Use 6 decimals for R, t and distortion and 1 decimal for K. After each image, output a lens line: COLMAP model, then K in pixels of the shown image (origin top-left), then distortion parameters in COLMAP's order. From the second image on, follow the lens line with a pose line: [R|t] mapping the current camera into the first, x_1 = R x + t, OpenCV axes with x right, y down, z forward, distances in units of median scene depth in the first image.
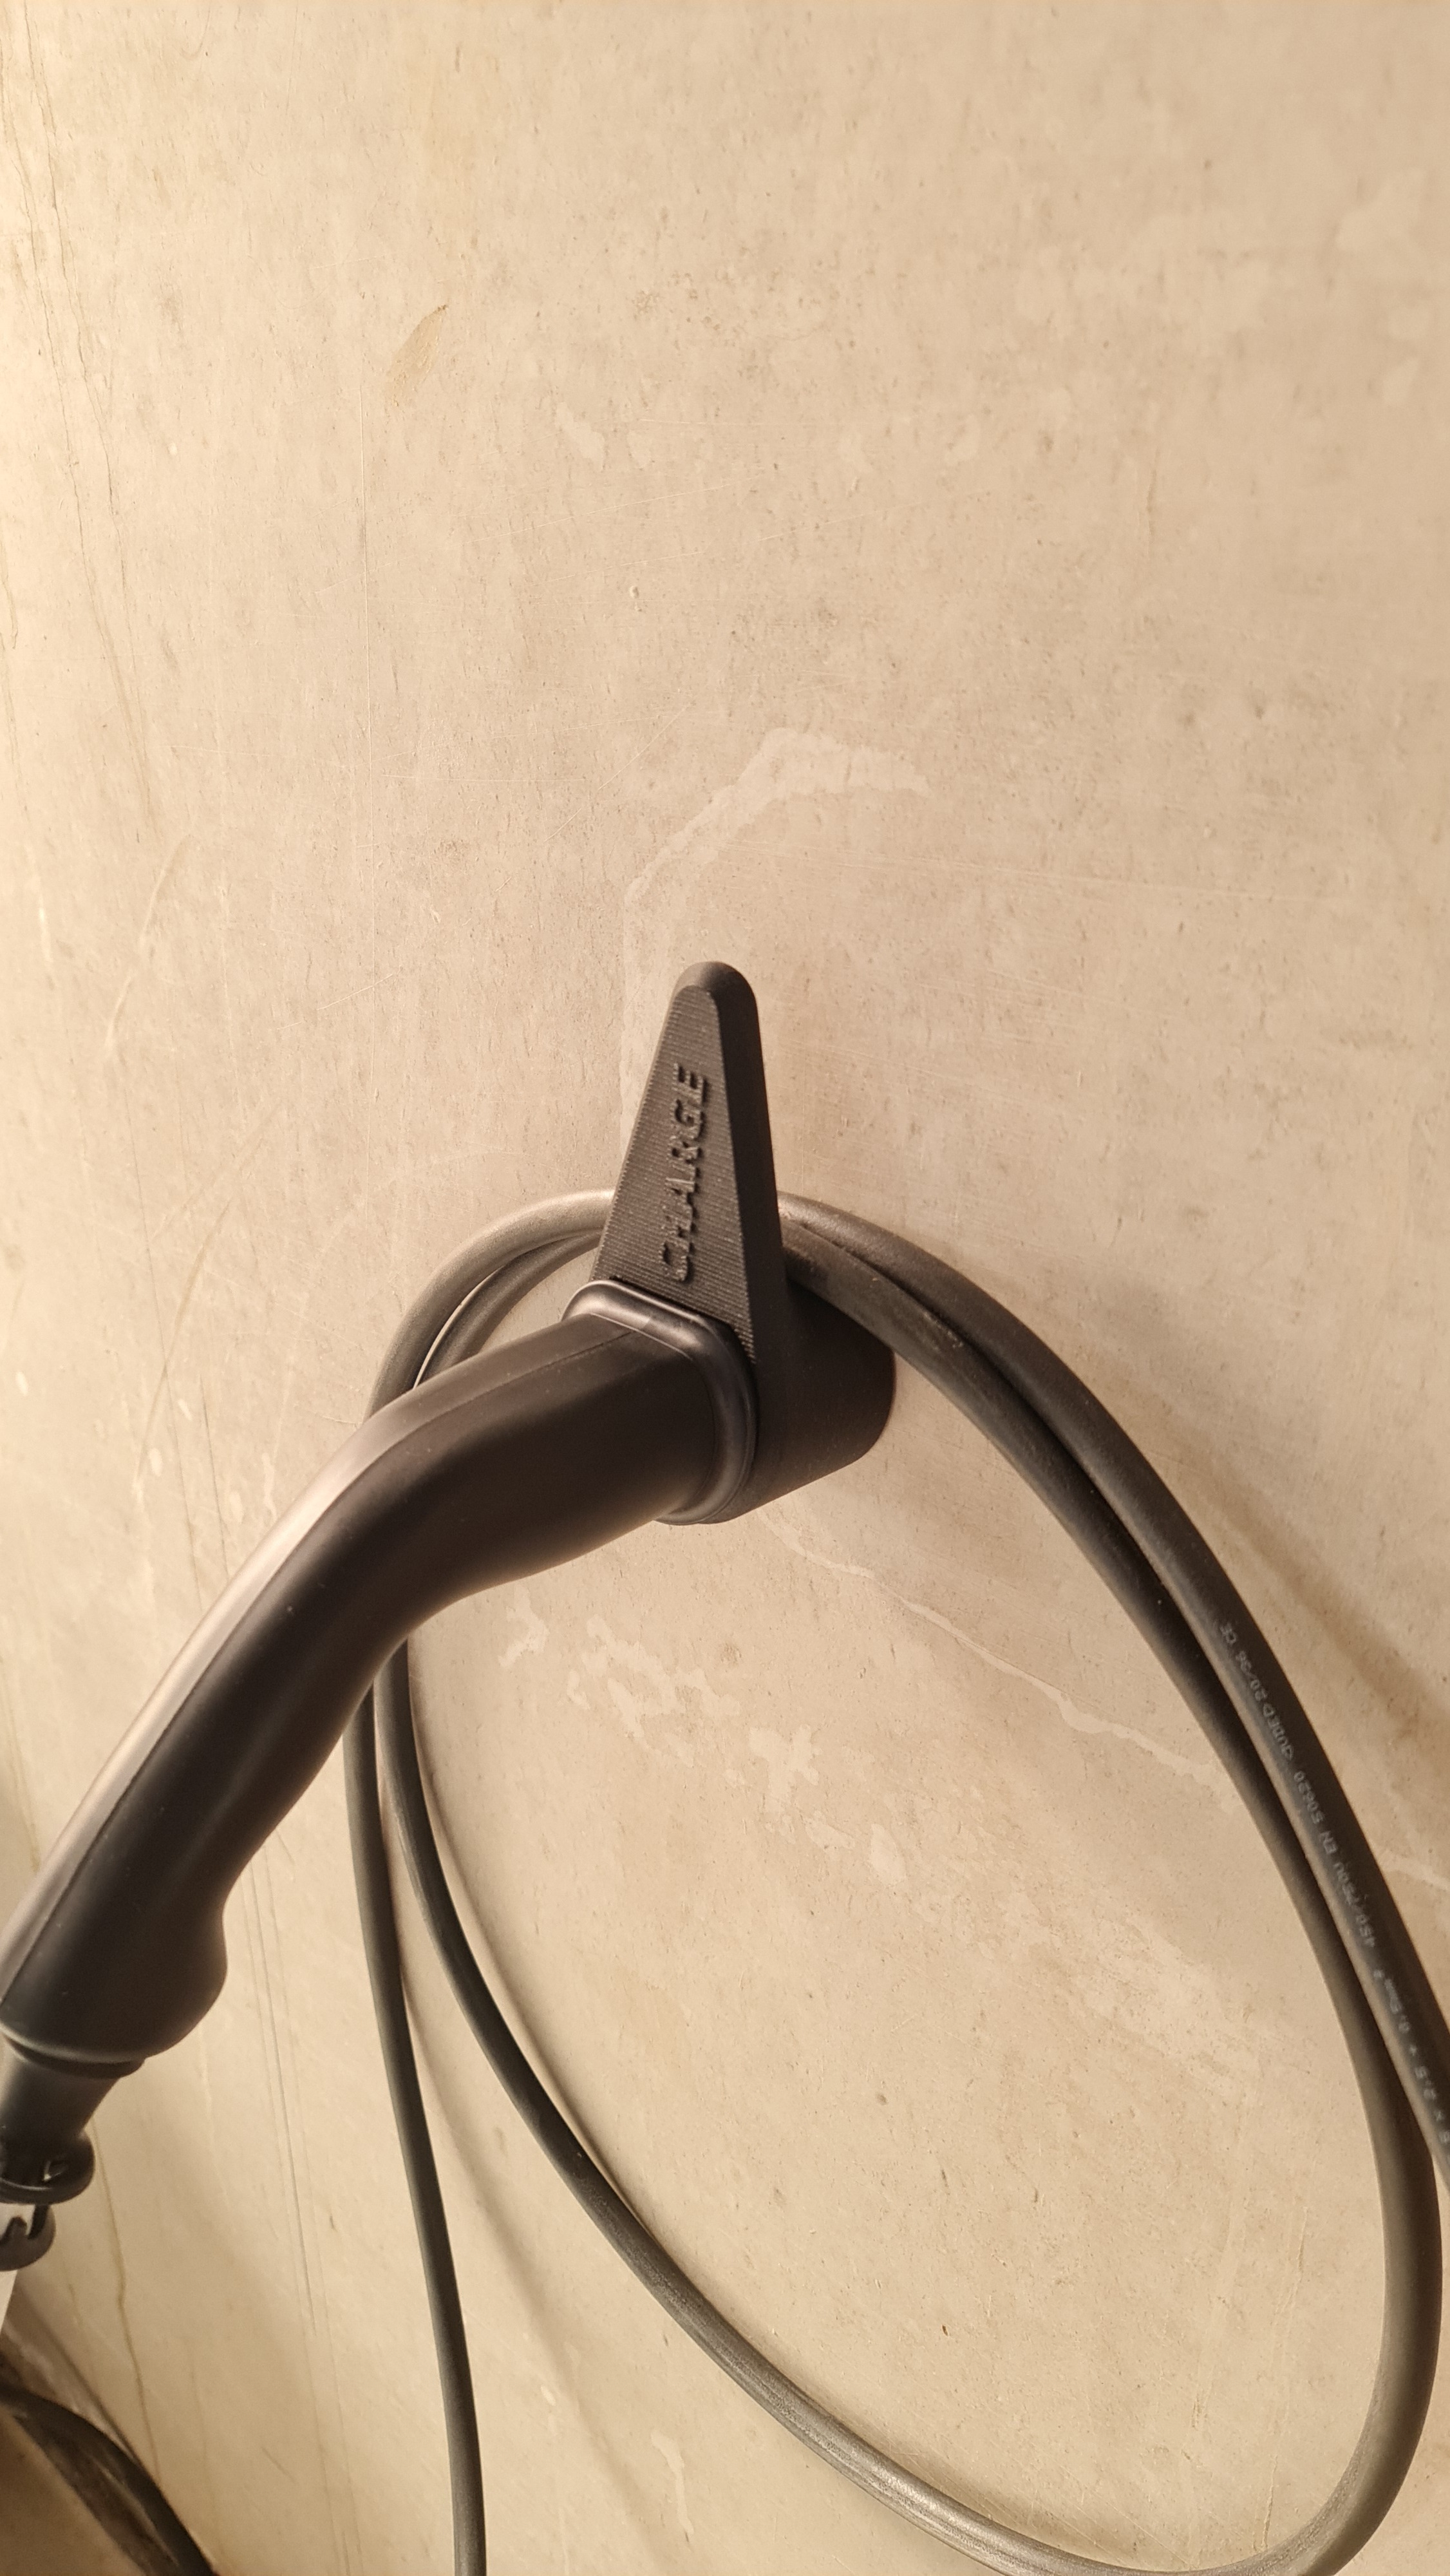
lens RADIAL K [[1897.7, 0, 704.0], [0, 1897.7, 1297.0], [0, 0, 1]] dist [0.010677, -0.008895]
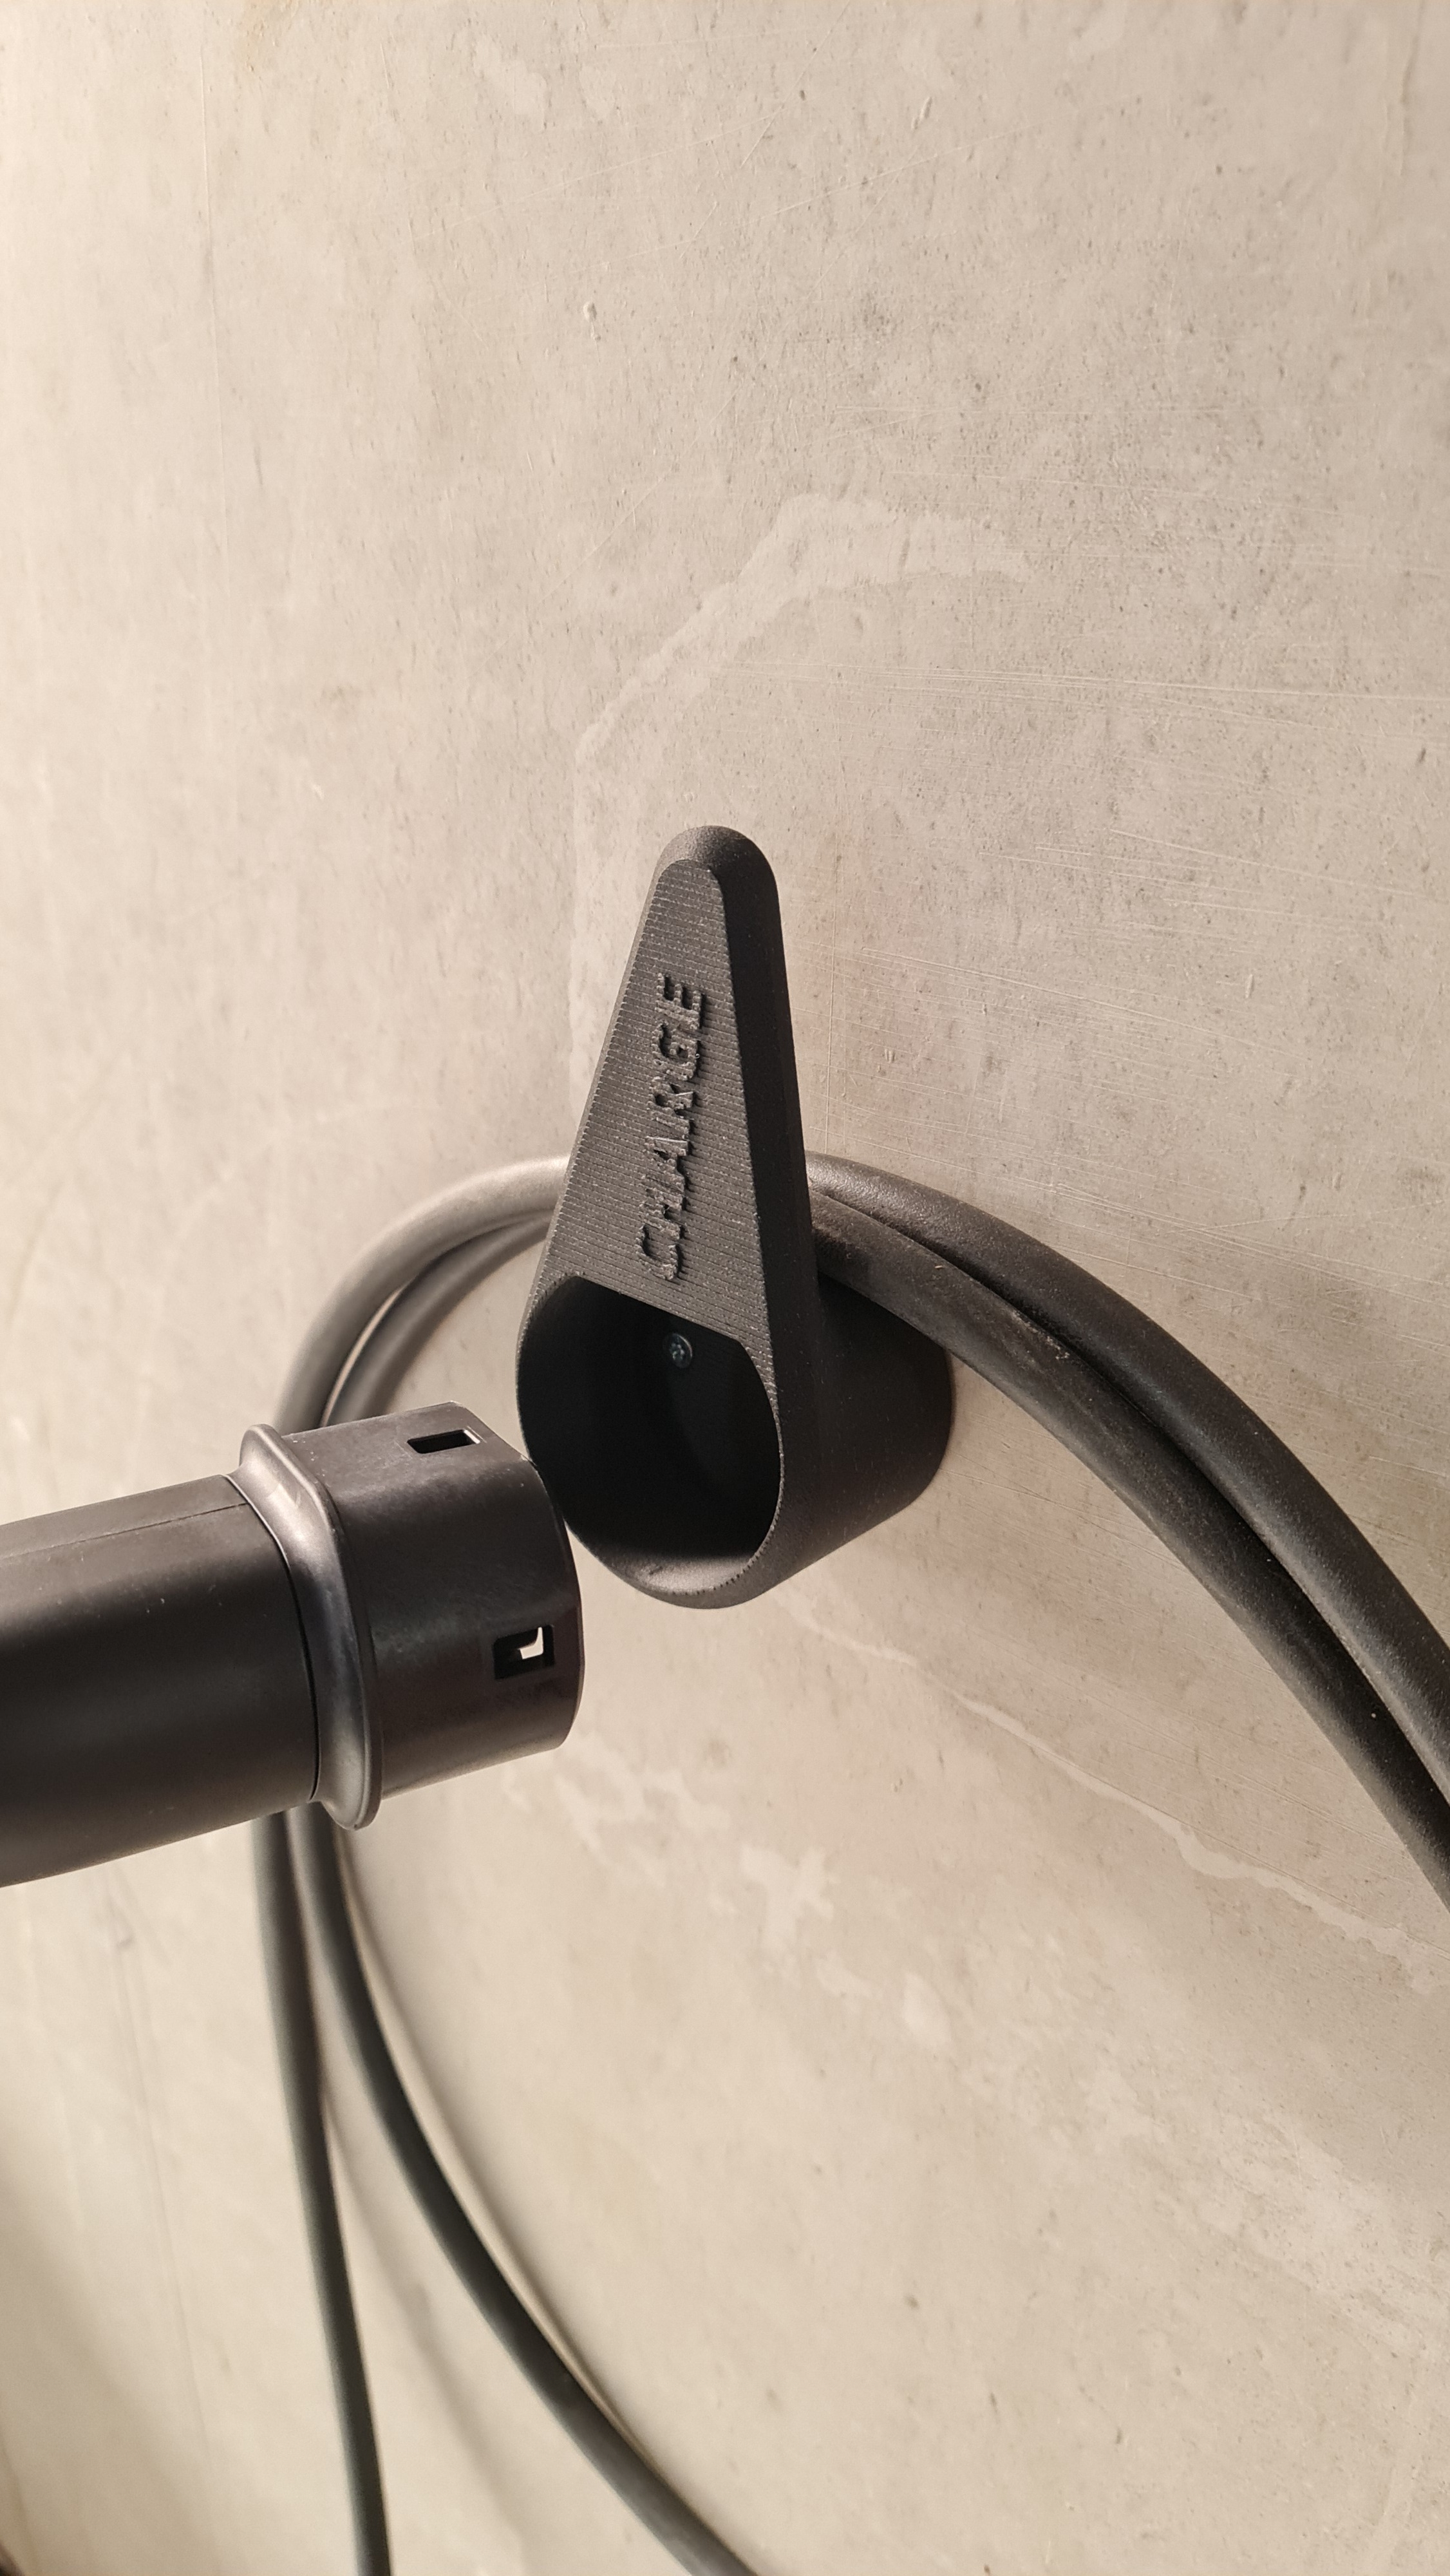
lens RADIAL K [[1912.5, 0, 671.7], [0, 1912.5, 1287.4], [0, 0, 1]] dist [-0.007034, 0.005508]
pose [[0.999262, -0.014332, 0.035650, -0.033354], [0.013780, 0.999782, 0.015667, -0.015424], [-0.035866, -0.015164, 0.999242, 0.255742]]
